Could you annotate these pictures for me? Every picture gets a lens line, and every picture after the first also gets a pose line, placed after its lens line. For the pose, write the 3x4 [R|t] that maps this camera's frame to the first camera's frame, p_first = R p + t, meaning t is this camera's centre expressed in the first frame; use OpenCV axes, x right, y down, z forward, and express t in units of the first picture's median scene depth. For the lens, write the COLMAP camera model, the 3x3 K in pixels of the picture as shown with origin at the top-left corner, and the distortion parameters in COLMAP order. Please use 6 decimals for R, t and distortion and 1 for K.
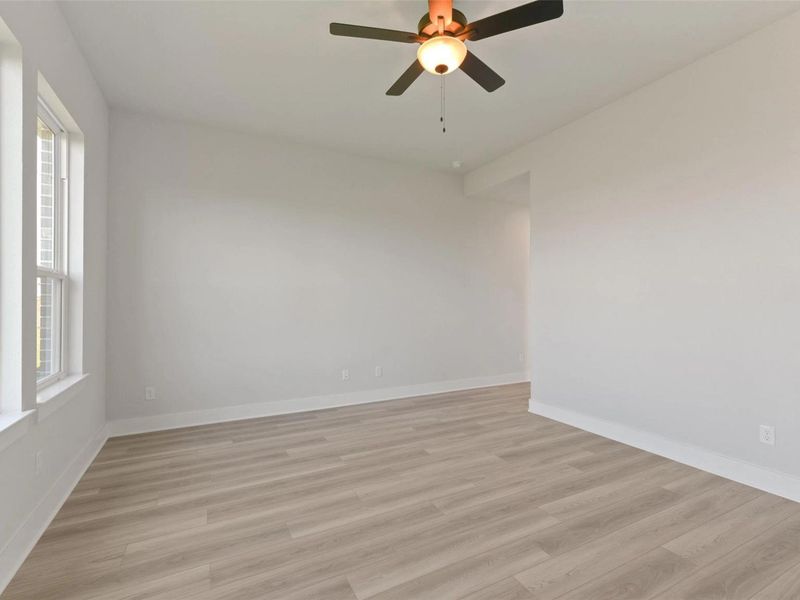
lens RADIAL K [[377.4, 0, 403.0], [0, 377.4, 303.9], [0, 0, 1]] dist [0.002526, 0.000240]
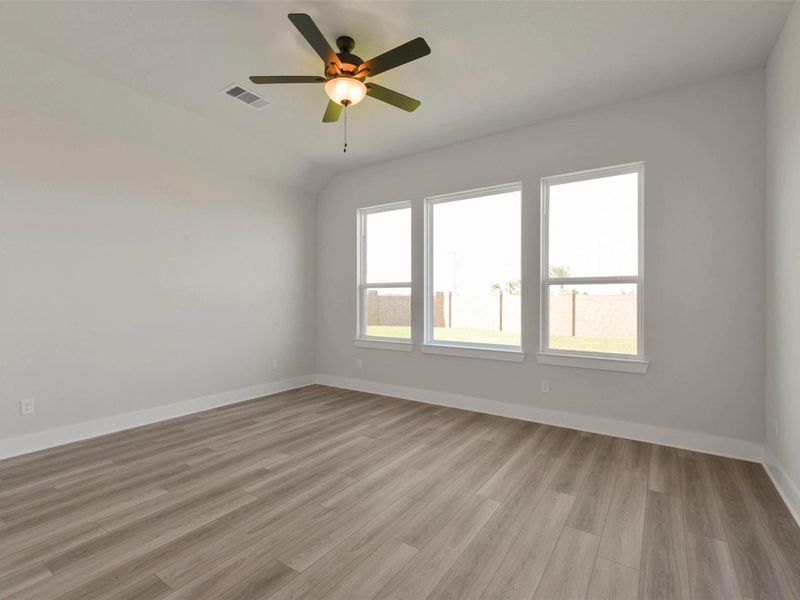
lens RADIAL K [[377.4, 0, 403.0], [0, 377.4, 303.9], [0, 0, 1]] dist [0.002526, 0.000240]
pose [[-0.877800, 0.000685, -0.479027, 0.470929], [-0.006274, 0.999897, 0.012926, -0.012875], [0.478986, 0.014352, -0.877705, 1.956657]]
